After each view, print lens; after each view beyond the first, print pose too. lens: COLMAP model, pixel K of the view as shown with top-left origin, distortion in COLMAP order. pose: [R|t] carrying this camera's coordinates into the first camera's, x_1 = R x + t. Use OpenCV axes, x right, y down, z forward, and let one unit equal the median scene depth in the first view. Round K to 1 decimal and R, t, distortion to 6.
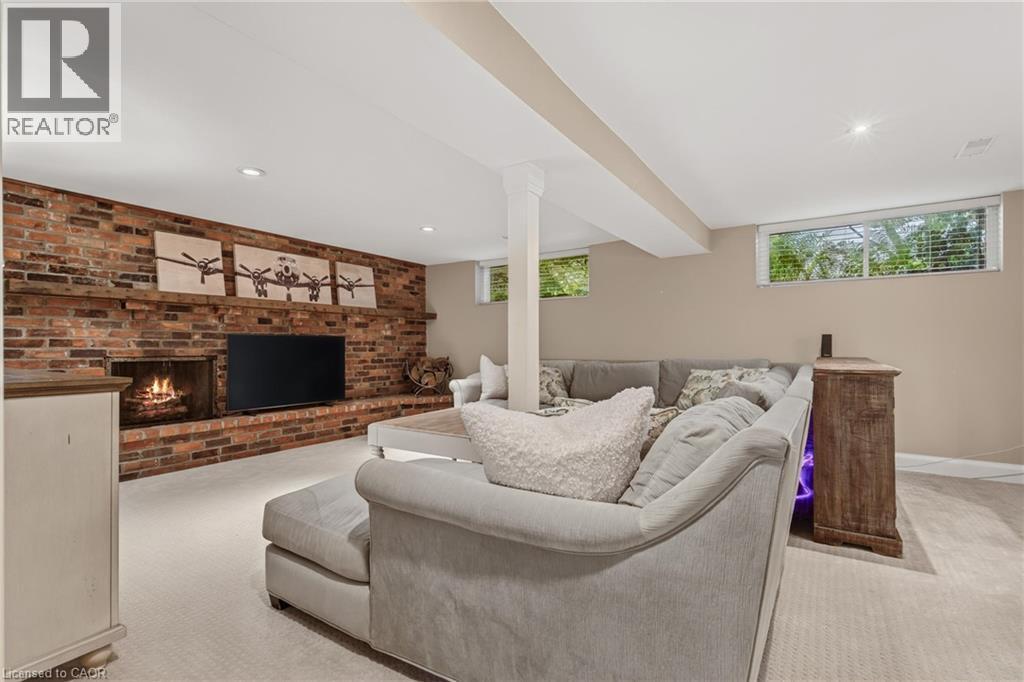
lens RADIAL K [[461.9, 0, 506.5], [0, 461.9, 344.2], [0, 0, 1]] dist [0.001868, 0.000192]
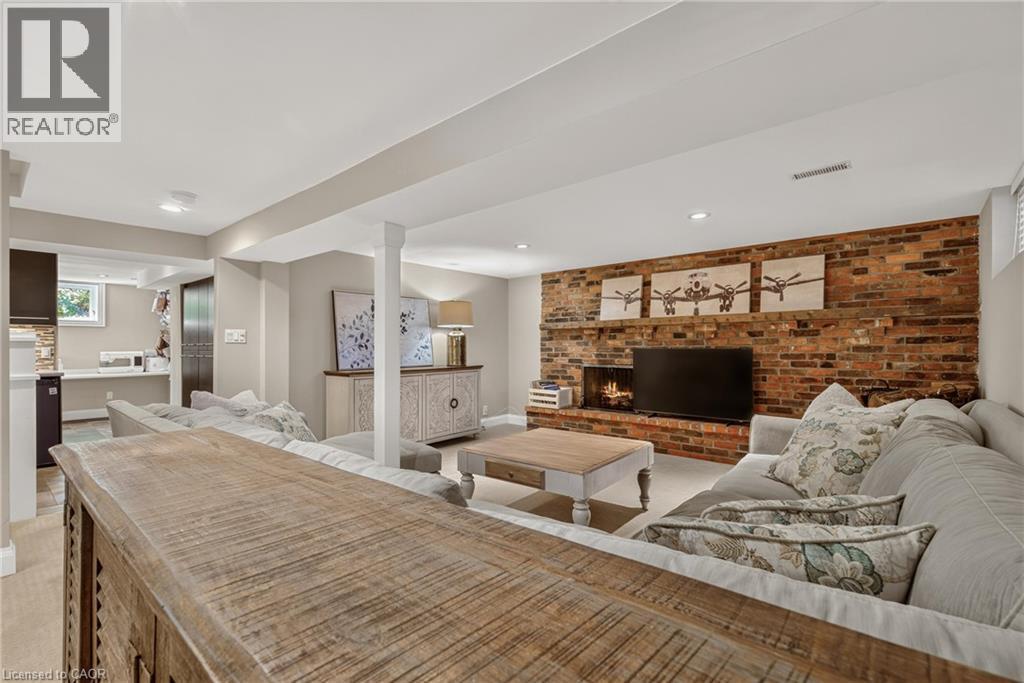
lens RADIAL K [[461.9, 0, 506.5], [0, 461.9, 344.7], [0, 0, 1]] dist [0.001868, 0.000192]
pose [[-0.128127, -0.012030, -0.991685, 0.621866], [0.000702, 0.999925, -0.012220, -0.015186], [0.991757, -0.002262, -0.128109, 0.726824]]
